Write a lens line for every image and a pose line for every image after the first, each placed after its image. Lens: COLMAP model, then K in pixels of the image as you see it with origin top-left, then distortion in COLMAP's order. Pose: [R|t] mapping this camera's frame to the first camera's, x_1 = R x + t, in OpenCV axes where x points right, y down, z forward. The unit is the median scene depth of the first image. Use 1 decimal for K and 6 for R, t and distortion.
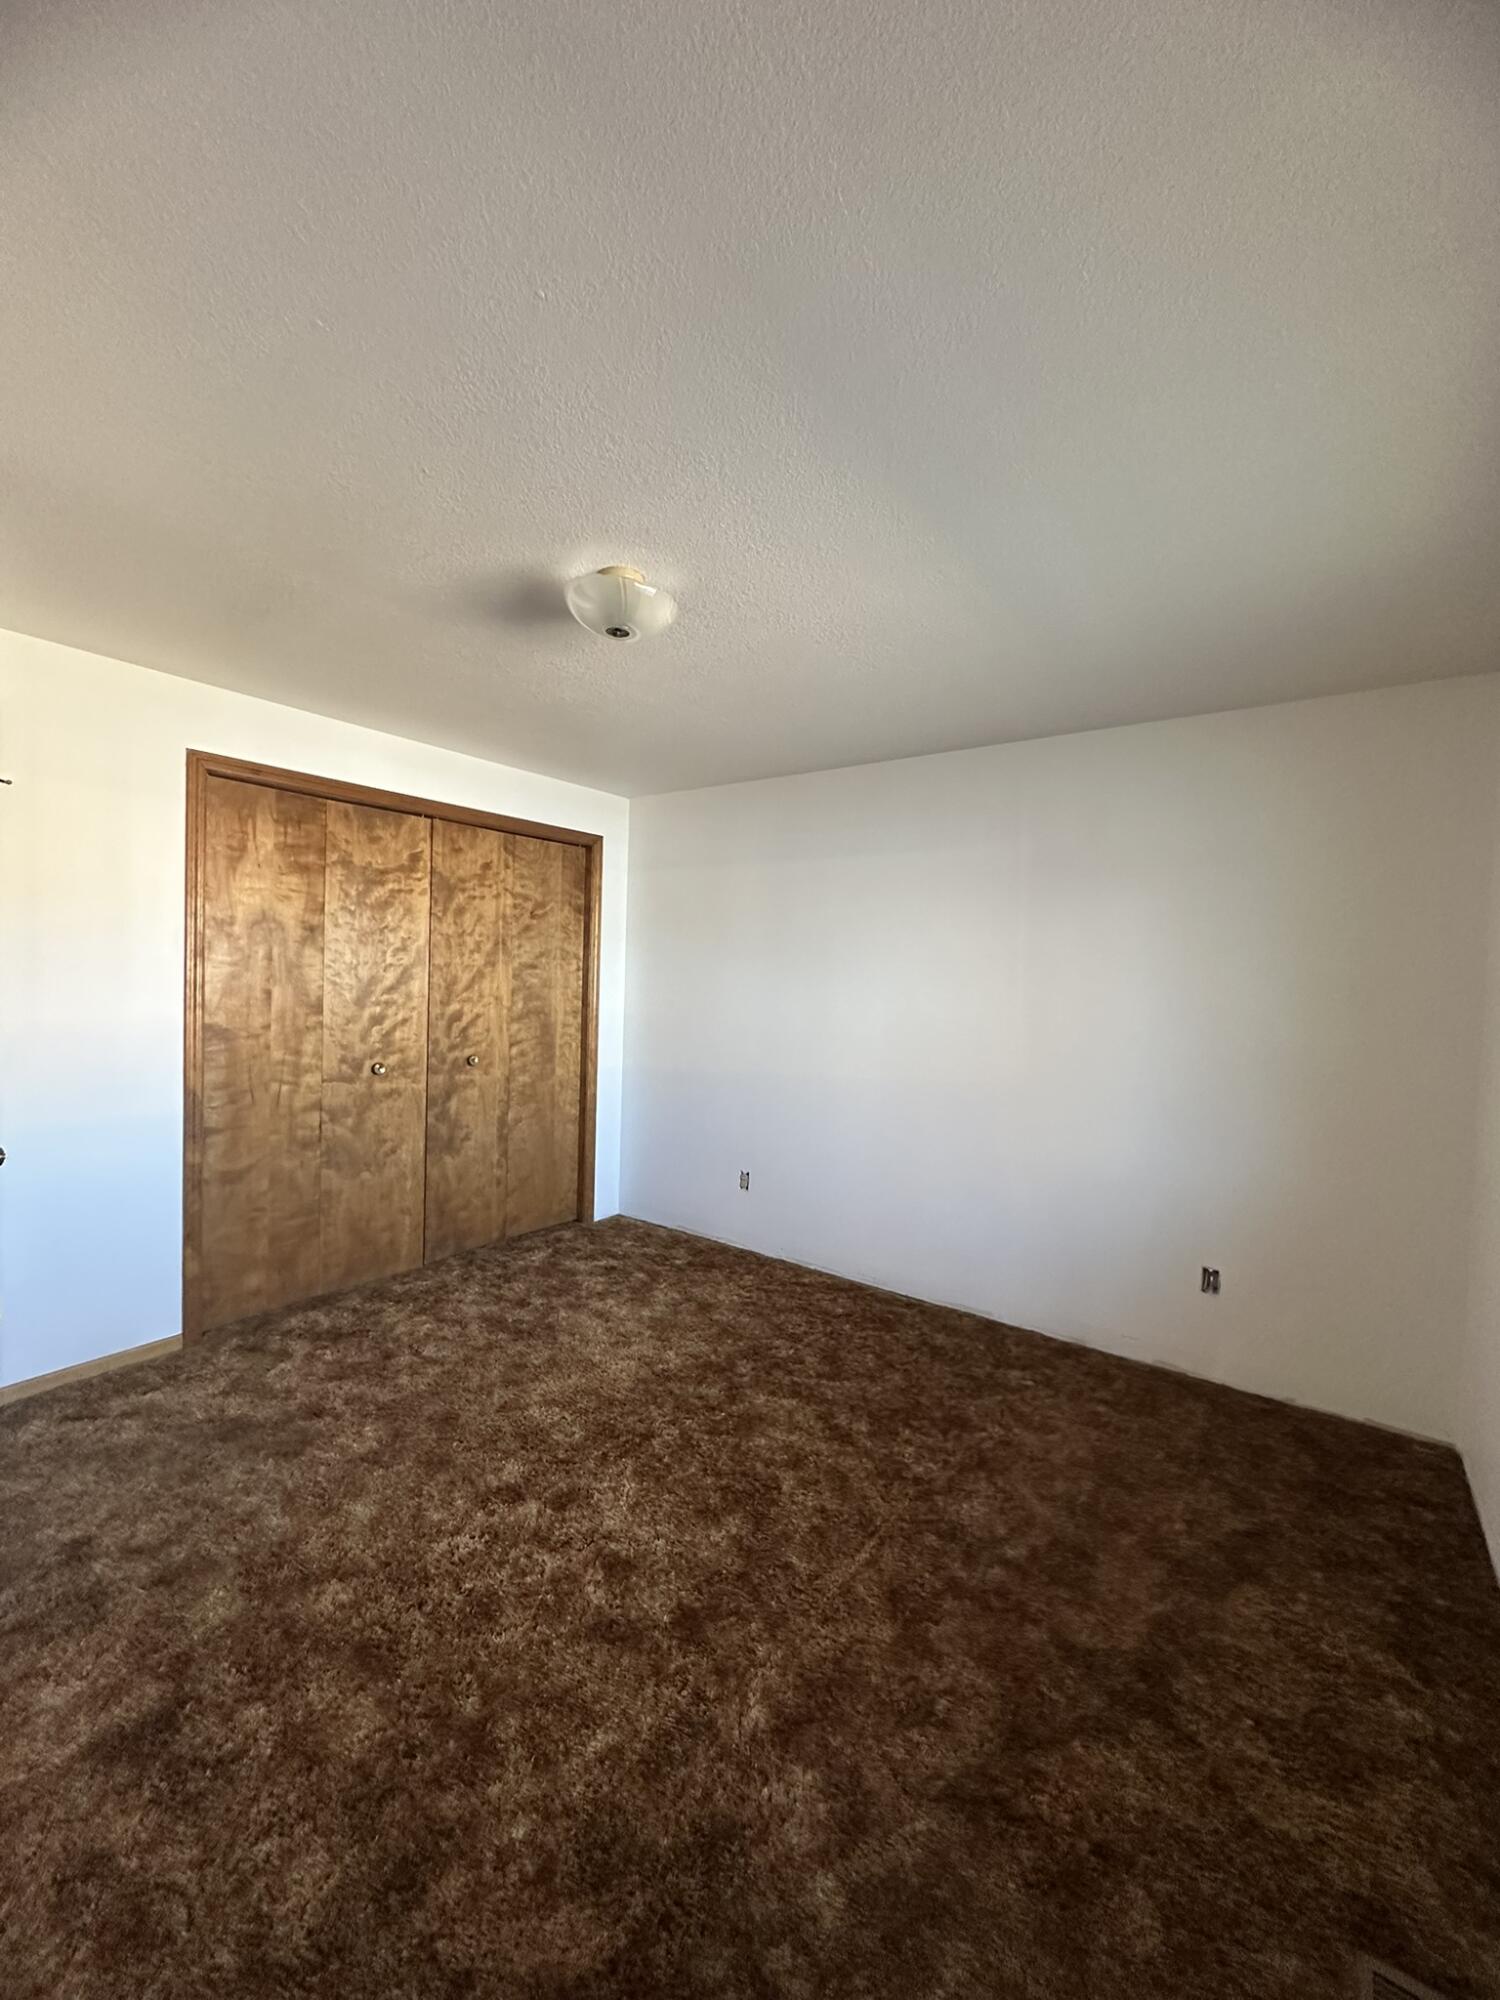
lens RADIAL K [[796.8, 0, 750.0], [0, 796.8, 1000.0], [0, 0, 1]] dist [-0.001892, 0.000049]
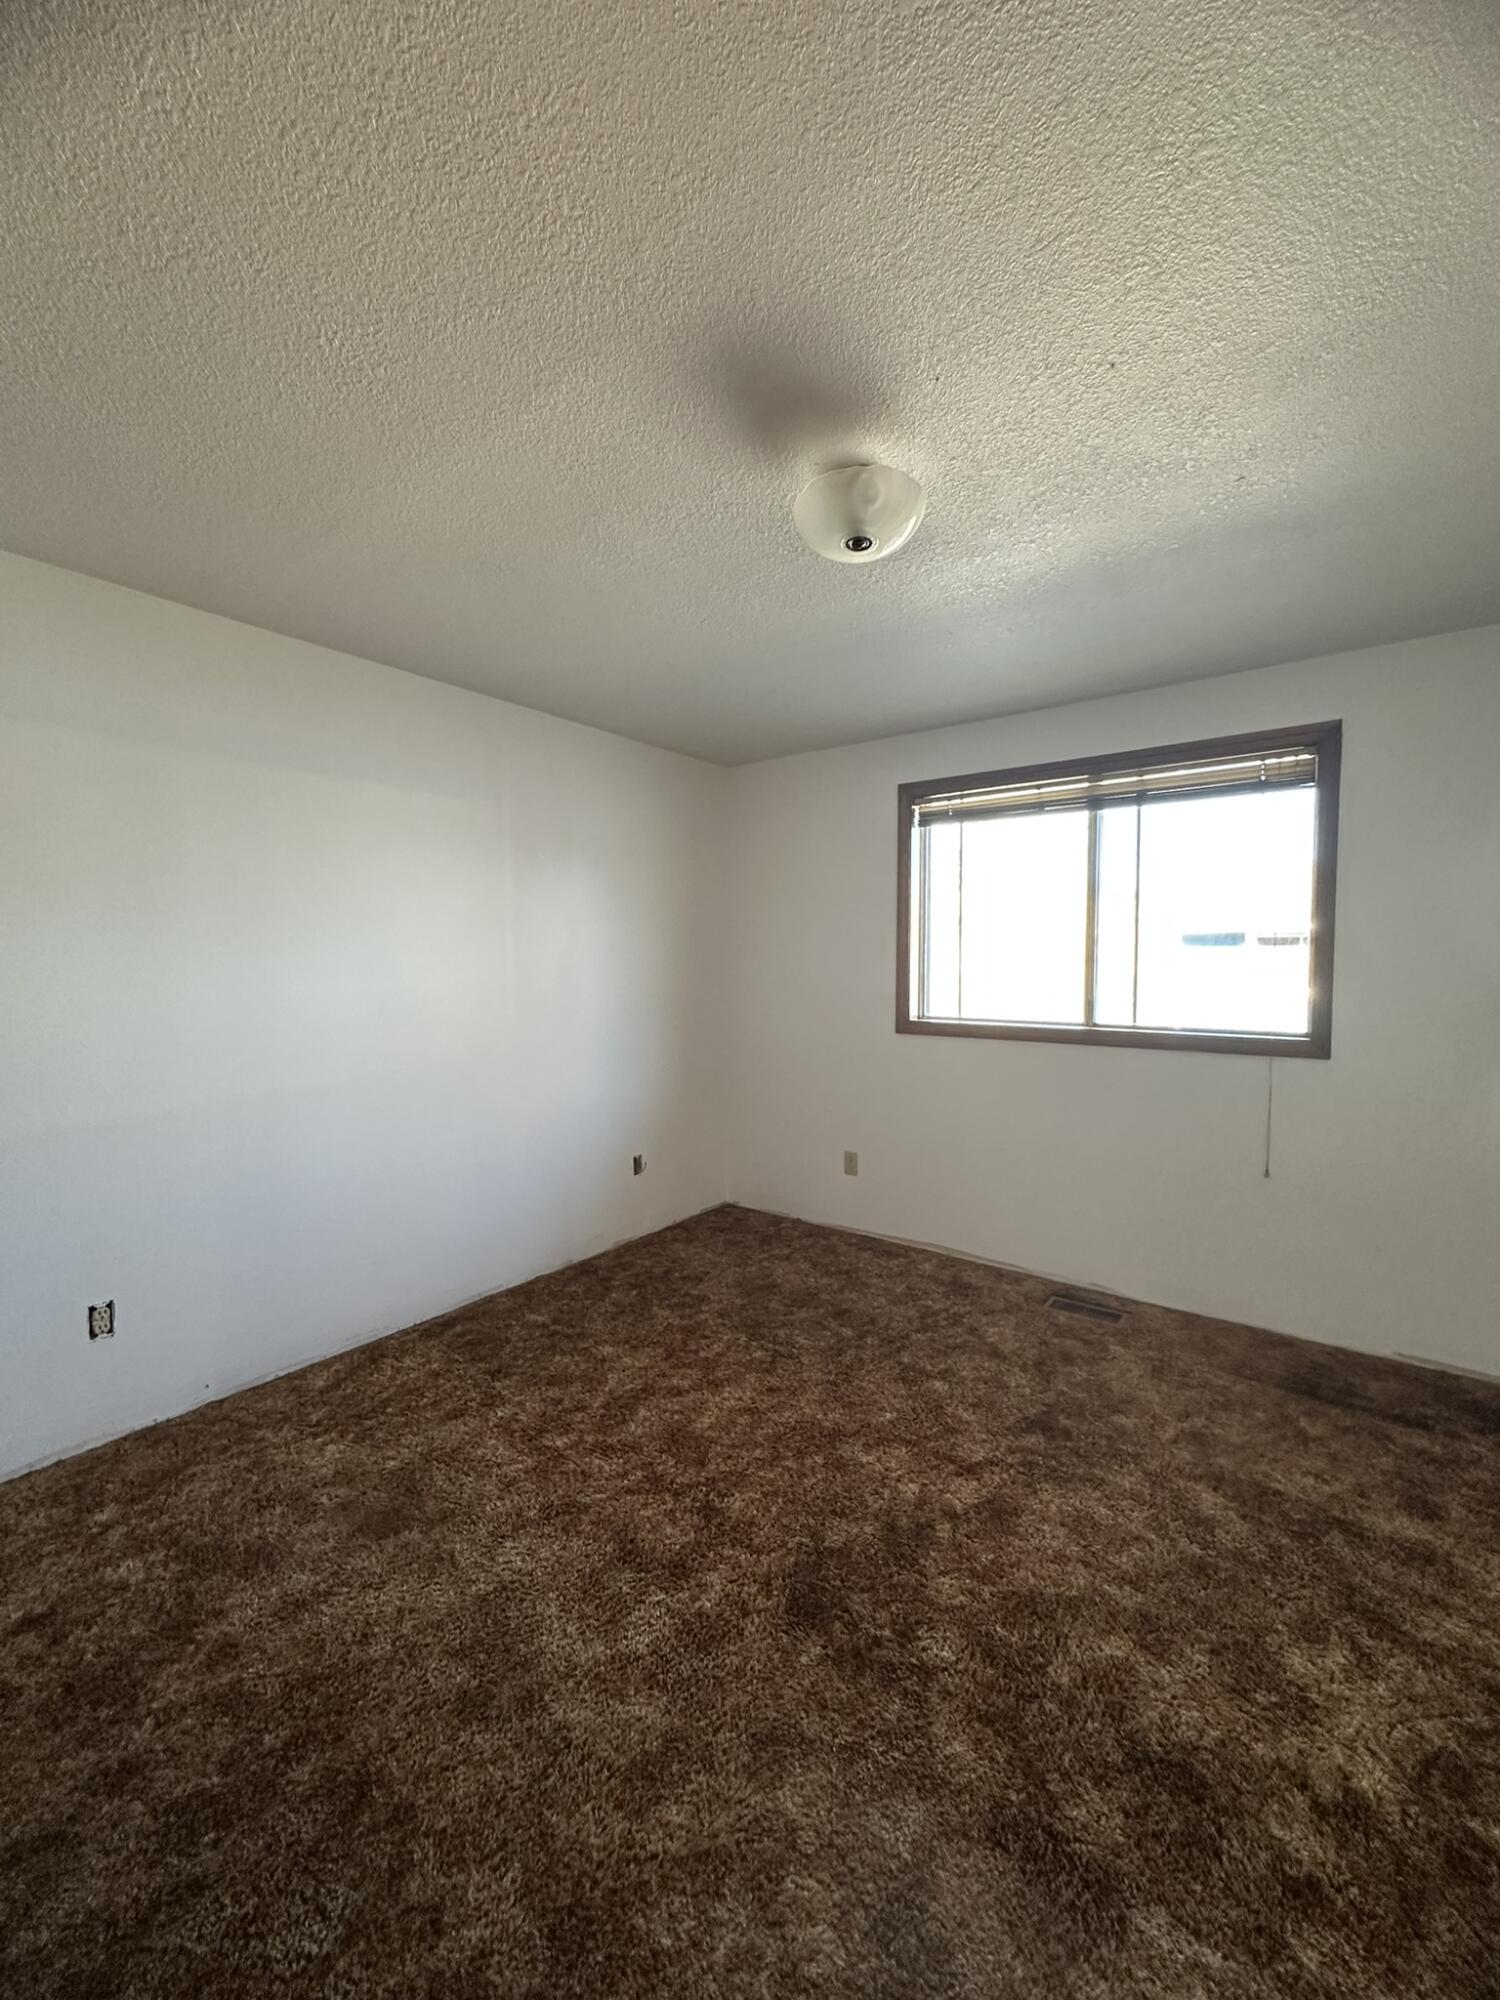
lens RADIAL K [[796.8, 0, 750.0], [0, 796.8, 1000.0], [0, 0, 1]] dist [-0.001892, 0.000049]
pose [[0.012634, -0.079001, 0.996794, -0.710061], [0.027316, 0.996529, 0.078634, -0.026768], [-0.999547, 0.026235, 0.014748, 0.741088]]
